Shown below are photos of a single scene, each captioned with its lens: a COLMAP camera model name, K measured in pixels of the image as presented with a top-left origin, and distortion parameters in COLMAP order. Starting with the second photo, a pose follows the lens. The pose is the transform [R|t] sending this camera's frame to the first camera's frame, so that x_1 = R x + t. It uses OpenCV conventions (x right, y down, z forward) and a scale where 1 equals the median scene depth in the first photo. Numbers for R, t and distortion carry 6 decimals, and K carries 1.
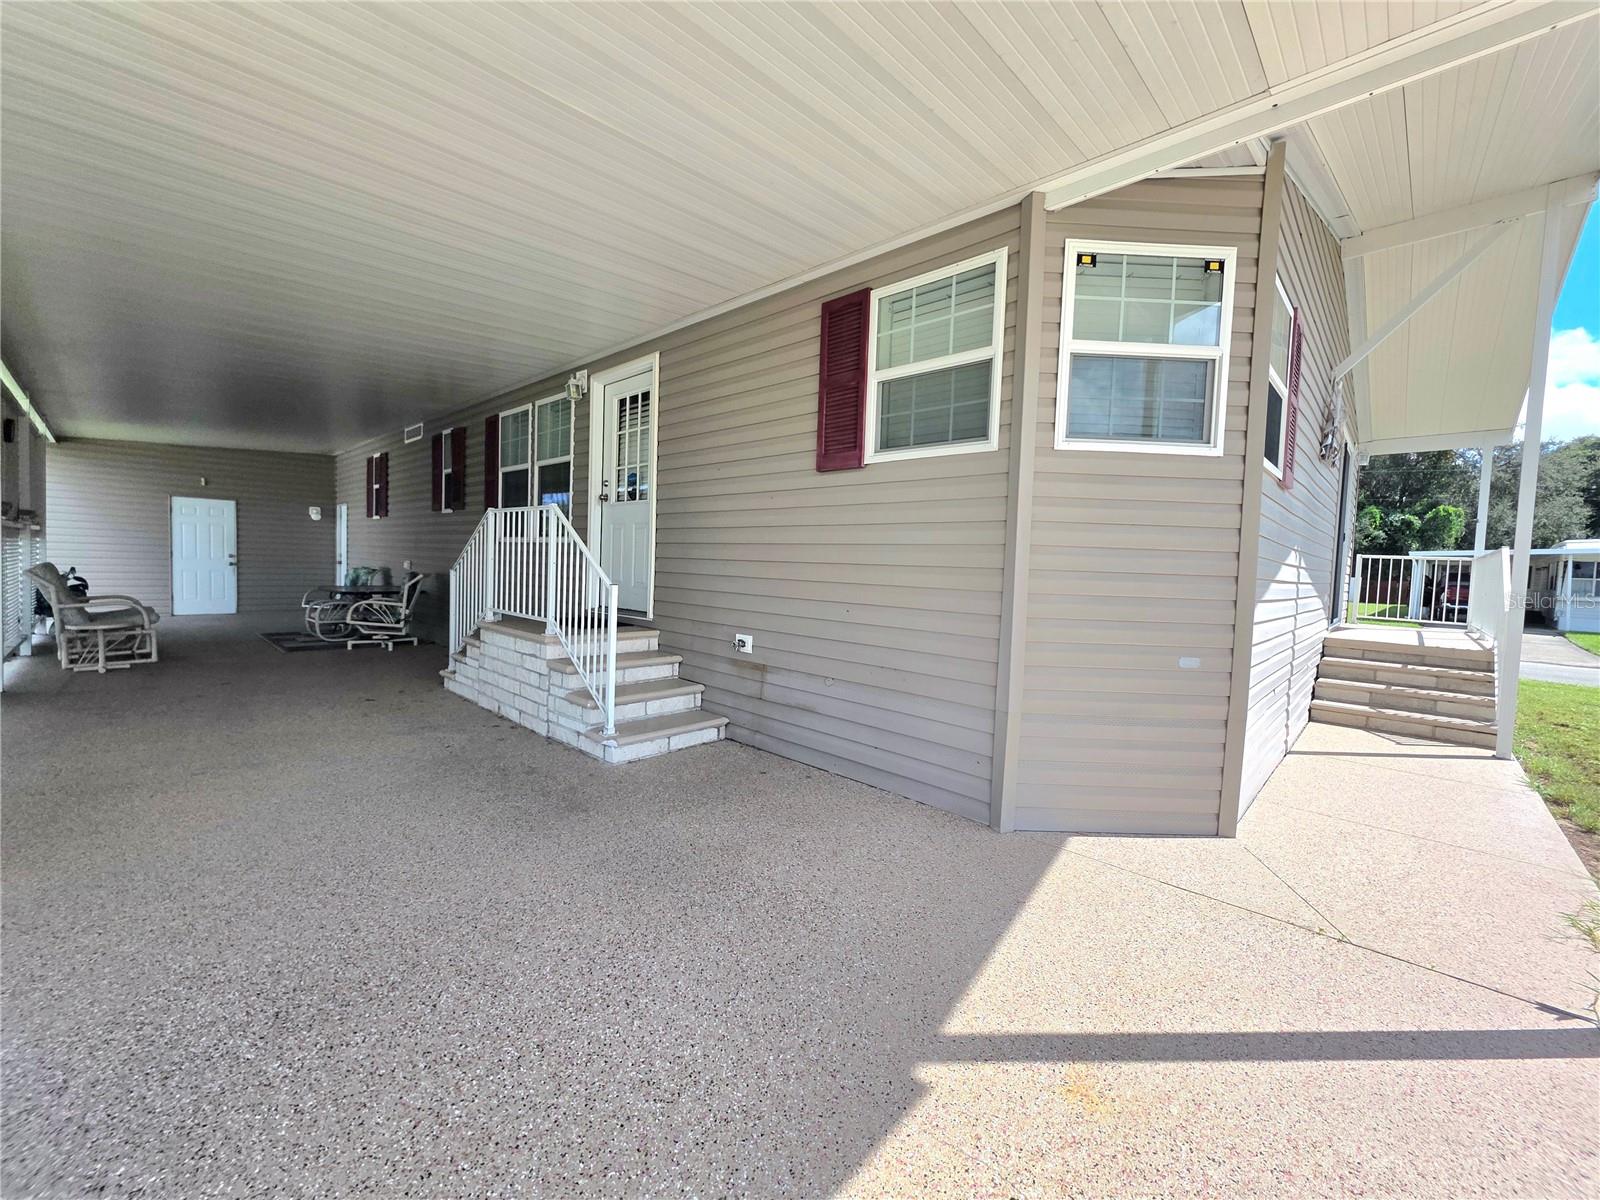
lens RADIAL K [[635.7, 0, 803.4], [0, 635.7, 596.5], [0, 0, 1]] dist [0.000361, 0.000079]
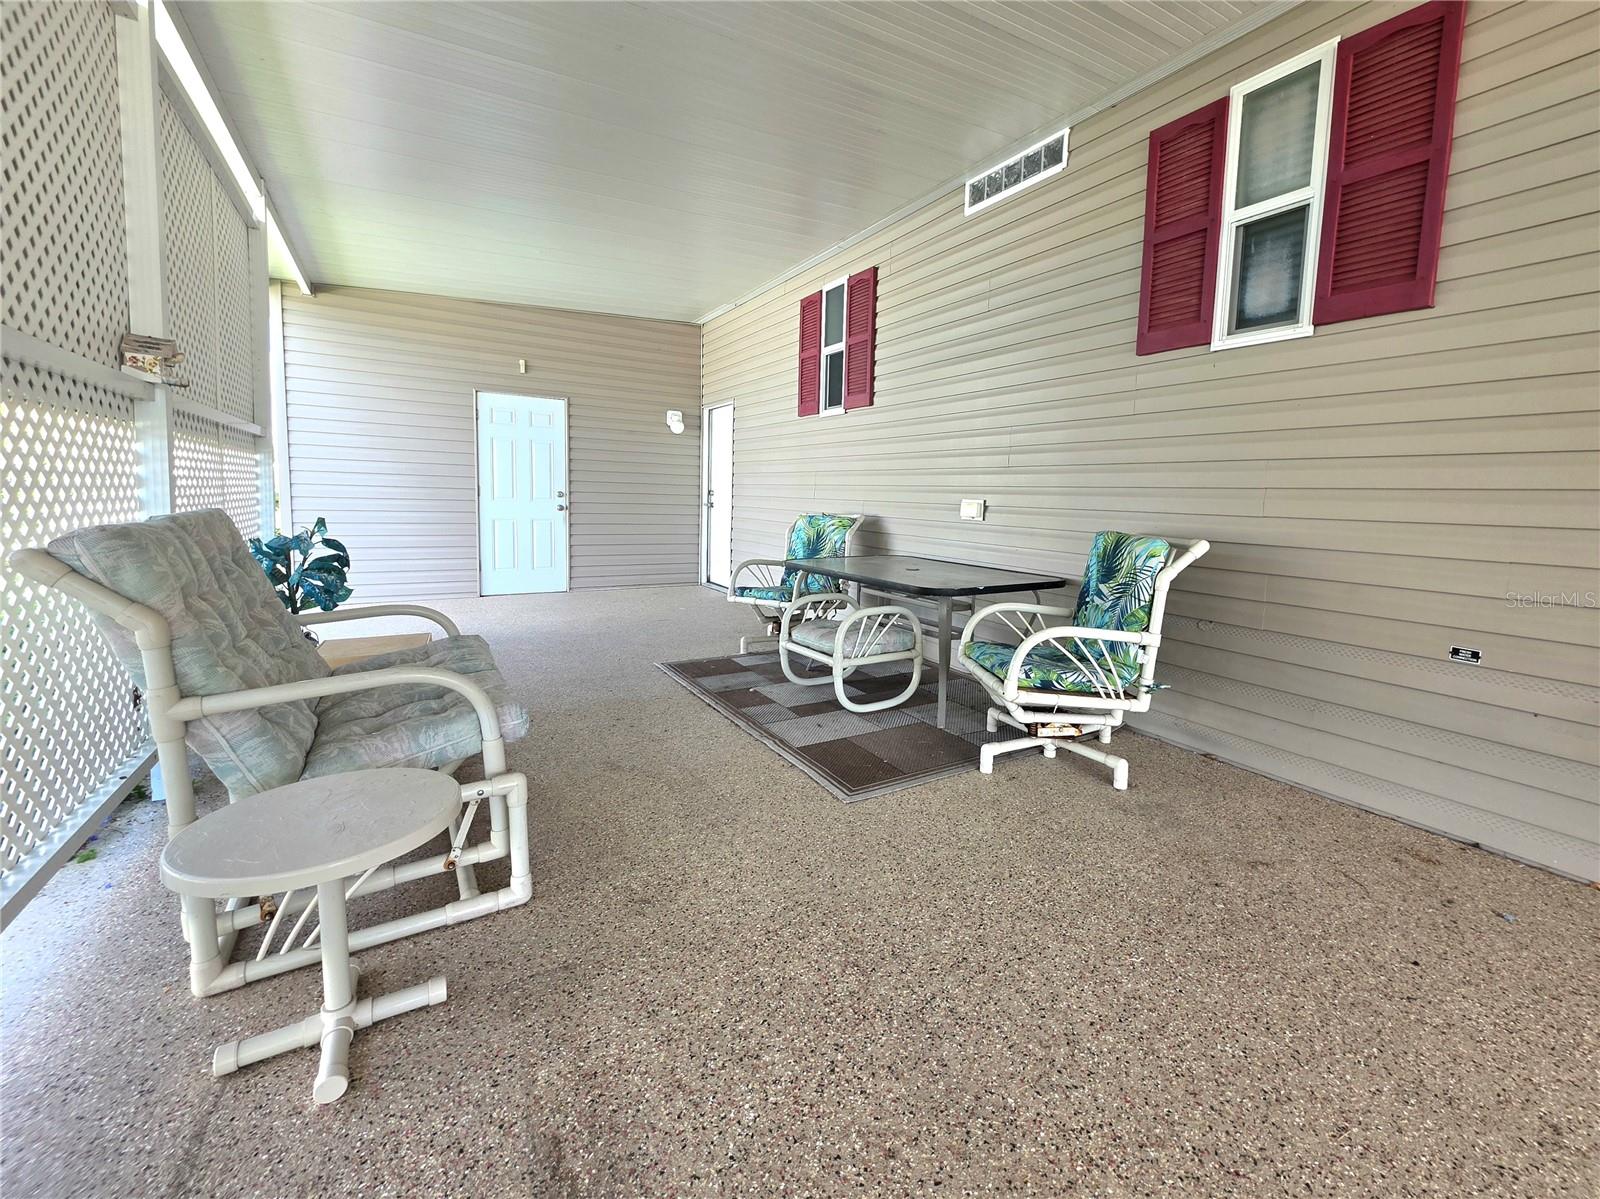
lens RADIAL K [[671.8, 0, 859.9], [0, 671.8, 556.8], [0, 0, 1]] dist [-0.001631, -0.000079]
pose [[0.974008, 0.011691, -0.226212, -1.121532], [-0.005569, 0.999601, 0.027682, -0.057175], [0.226446, -0.025703, 0.973685, 1.045839]]
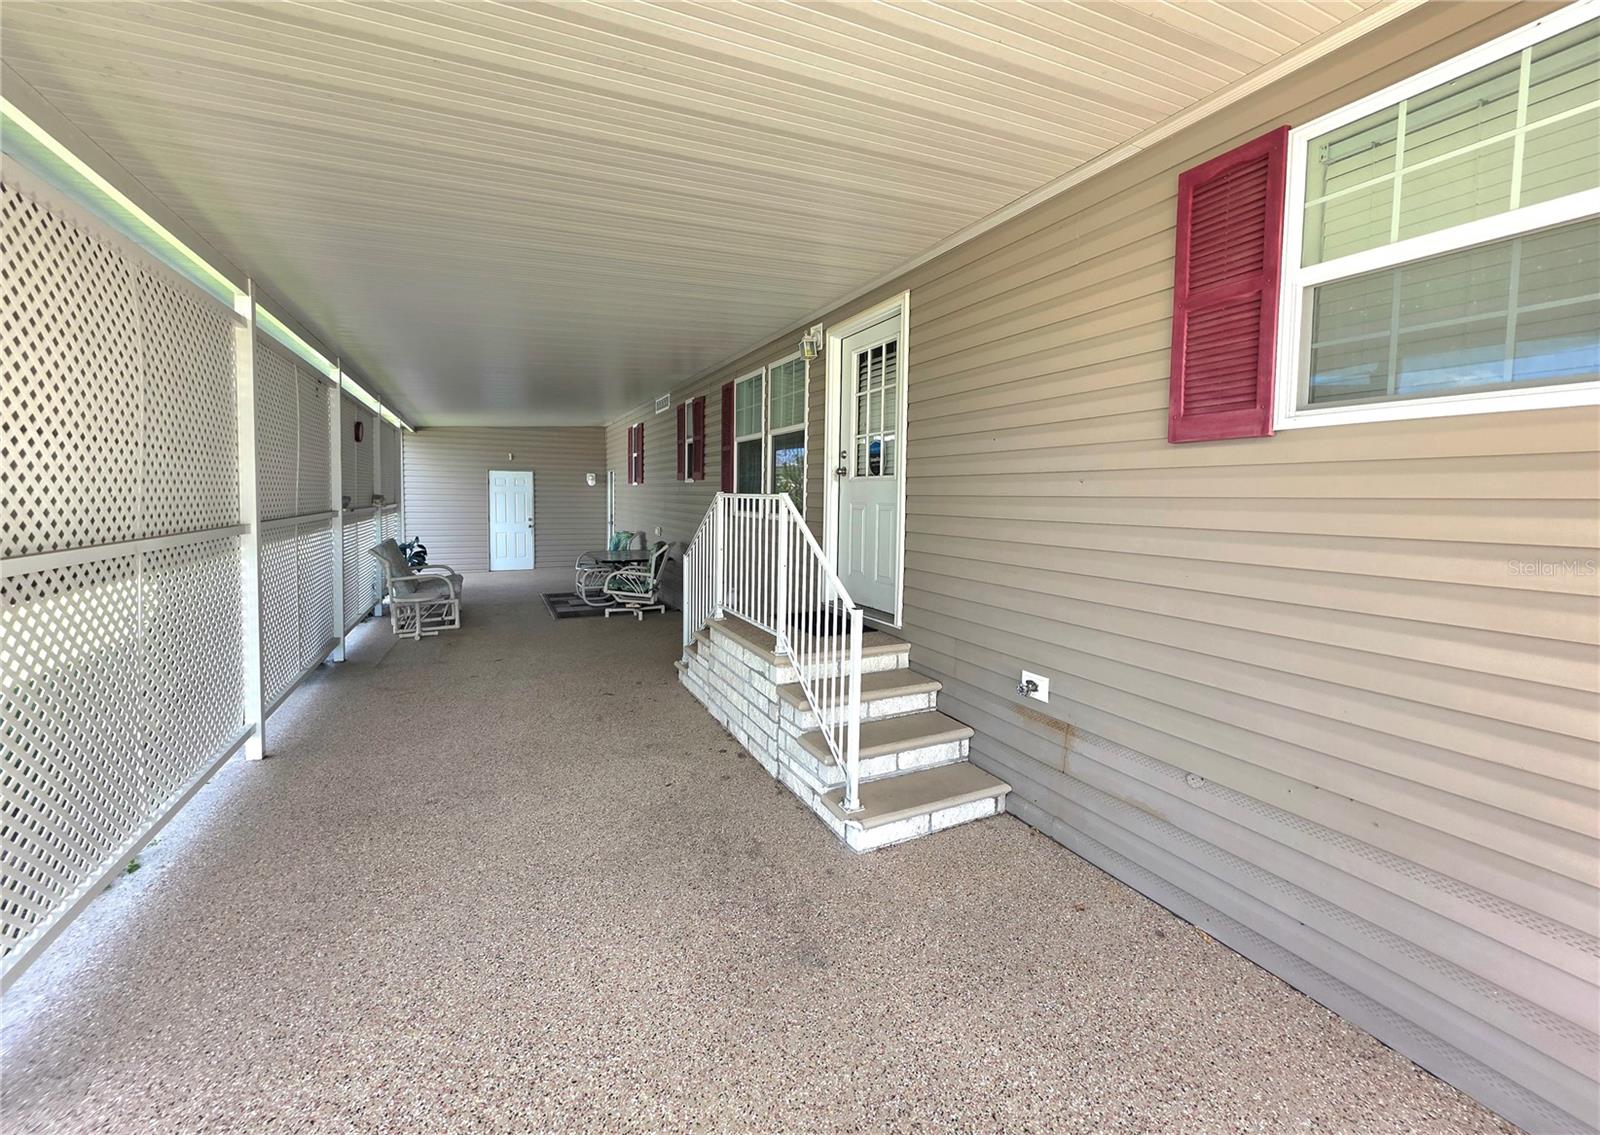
lens RADIAL K [[633.7, 0, 807.7], [0, 633.7, 528.3], [0, 0, 1]] dist [0.000802, 0.000138]
pose [[0.938803, -0.005280, -0.344415, -0.075768], [0.001940, 0.999948, -0.010040, -0.081621], [0.344450, 0.008758, 0.938764, 0.221149]]
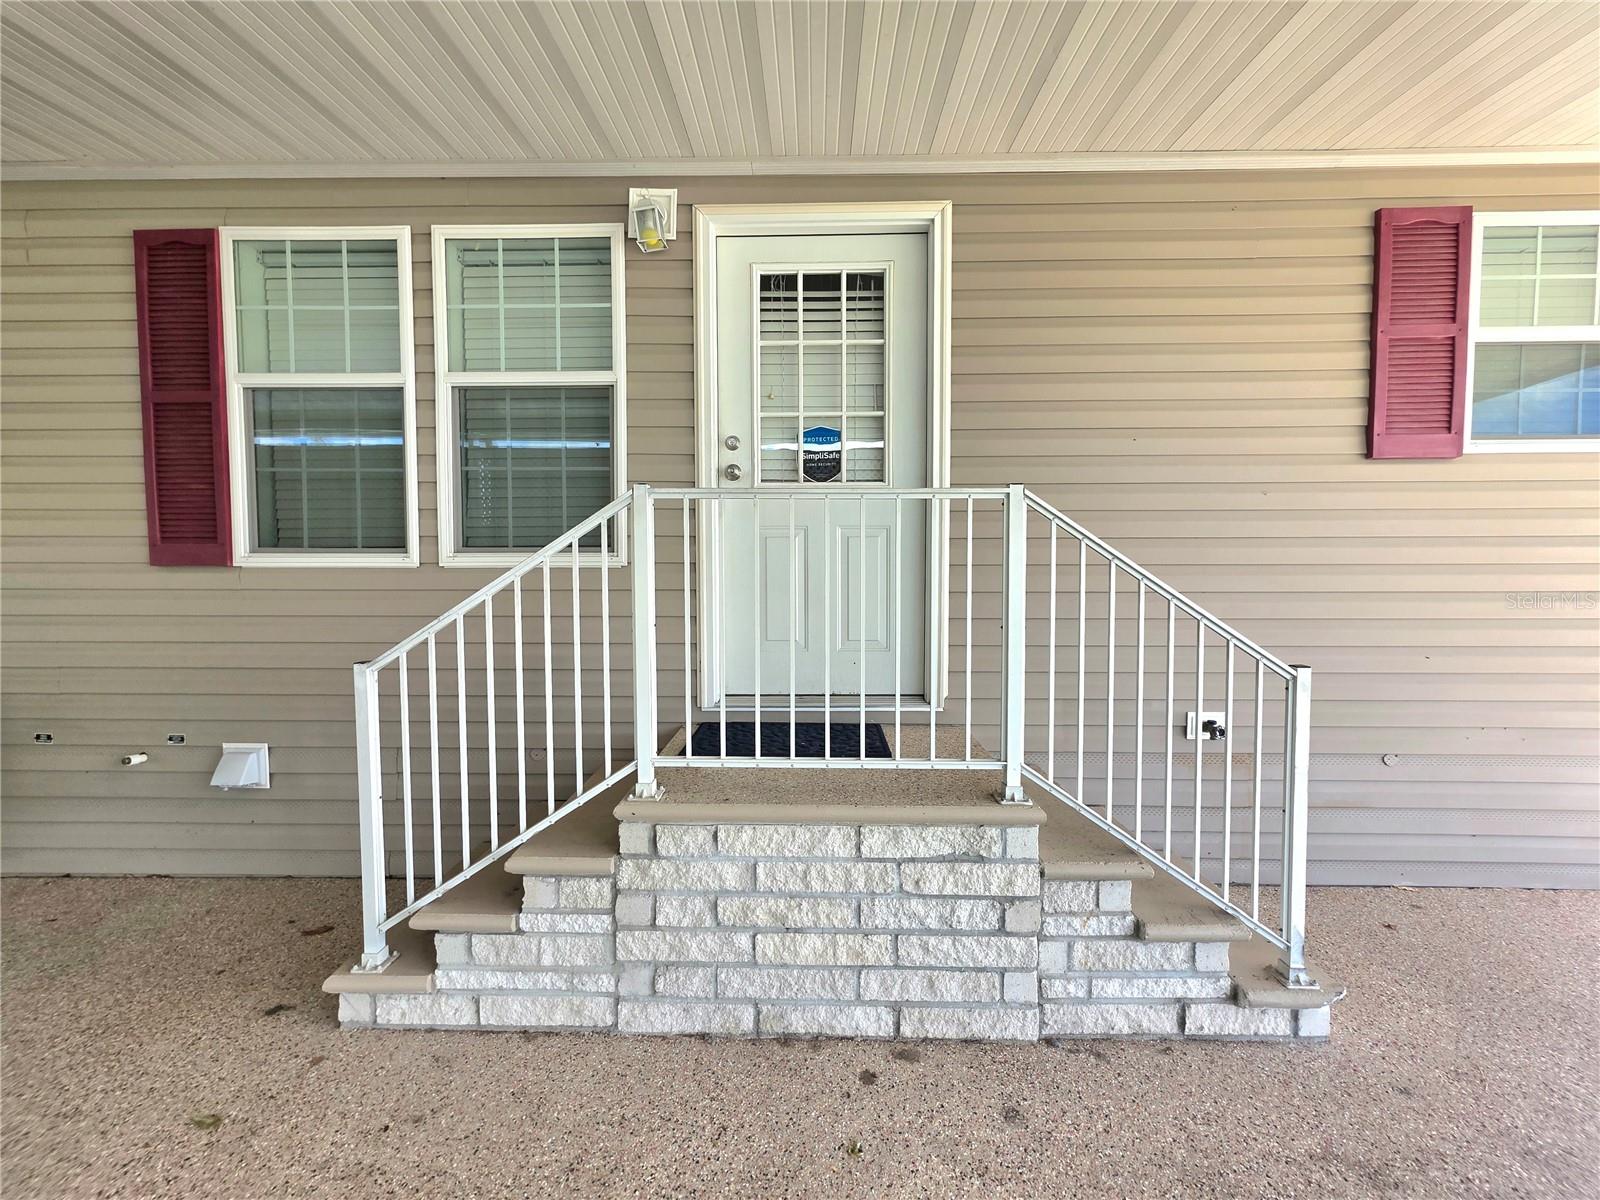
lens RADIAL K [[635.7, 0, 803.4], [0, 635.7, 596.5], [0, 0, 1]] dist [0.000361, 0.000079]
pose [[0.743513, -0.064679, 0.665587, -0.686646], [0.062912, 0.997663, 0.026671, -0.080729], [-0.665756, 0.022043, 0.745844, 0.693390]]
